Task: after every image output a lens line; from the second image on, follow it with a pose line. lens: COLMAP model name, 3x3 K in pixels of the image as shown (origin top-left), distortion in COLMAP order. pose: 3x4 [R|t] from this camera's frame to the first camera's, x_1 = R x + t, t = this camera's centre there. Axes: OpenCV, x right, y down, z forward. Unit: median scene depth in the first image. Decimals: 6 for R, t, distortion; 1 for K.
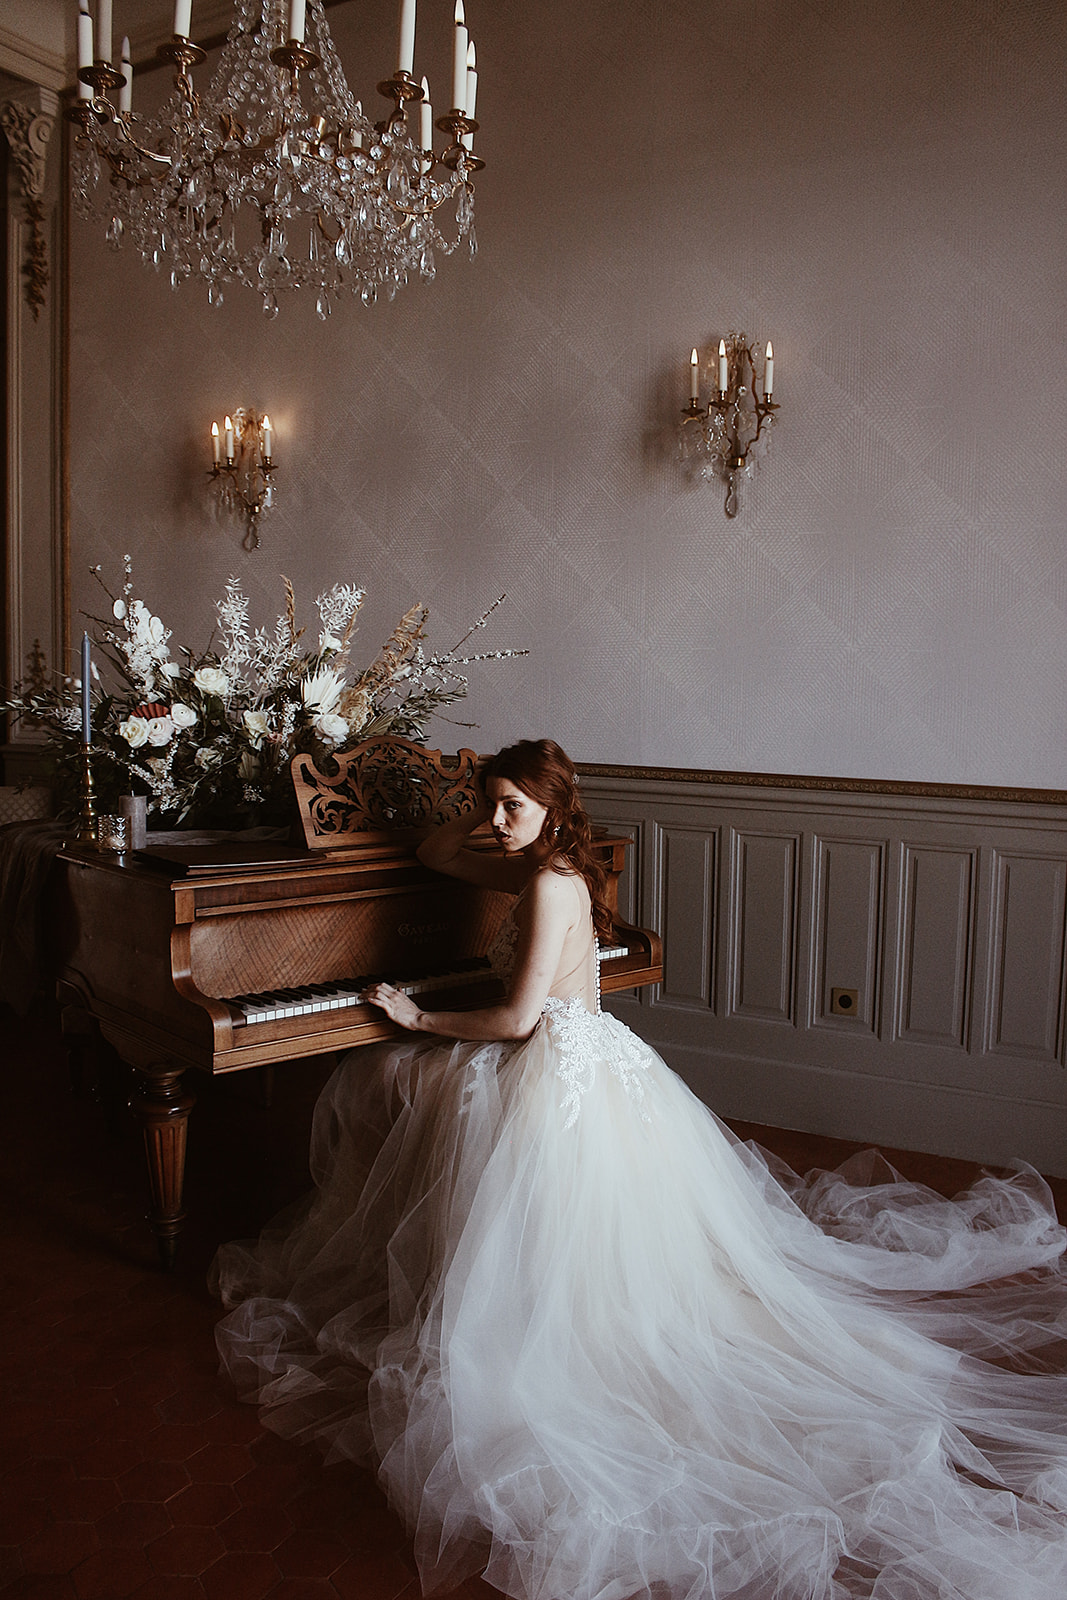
lens RADIAL K [[1399.0, 0, 533.5], [0, 1399.0, 800.0], [0, 0, 1]] dist [-0.093382, 0.007665]
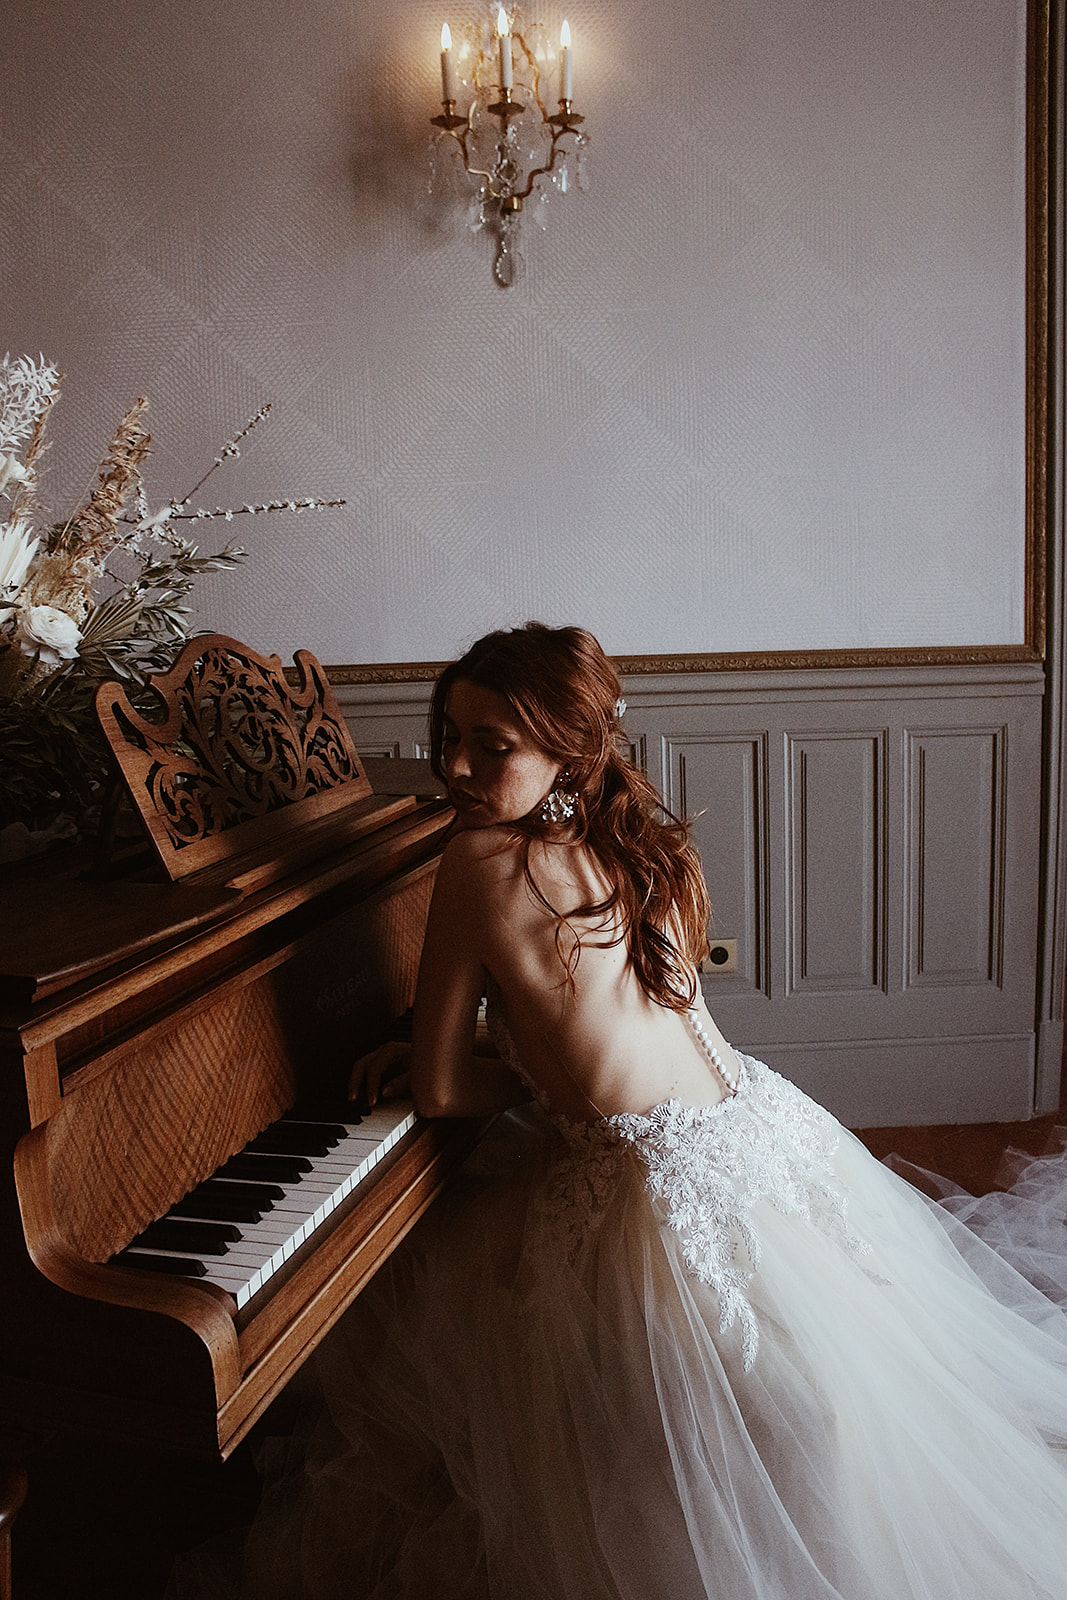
lens RADIAL K [[1399.0, 0, 533.5], [0, 1399.0, 800.0], [0, 0, 1]] dist [-0.093382, 0.007665]
pose [[0.857656, -0.132703, 0.496805, -0.246926], [0.095311, 0.990411, 0.100012, -0.023585], [-0.505313, -0.038425, 0.862080, 0.458230]]
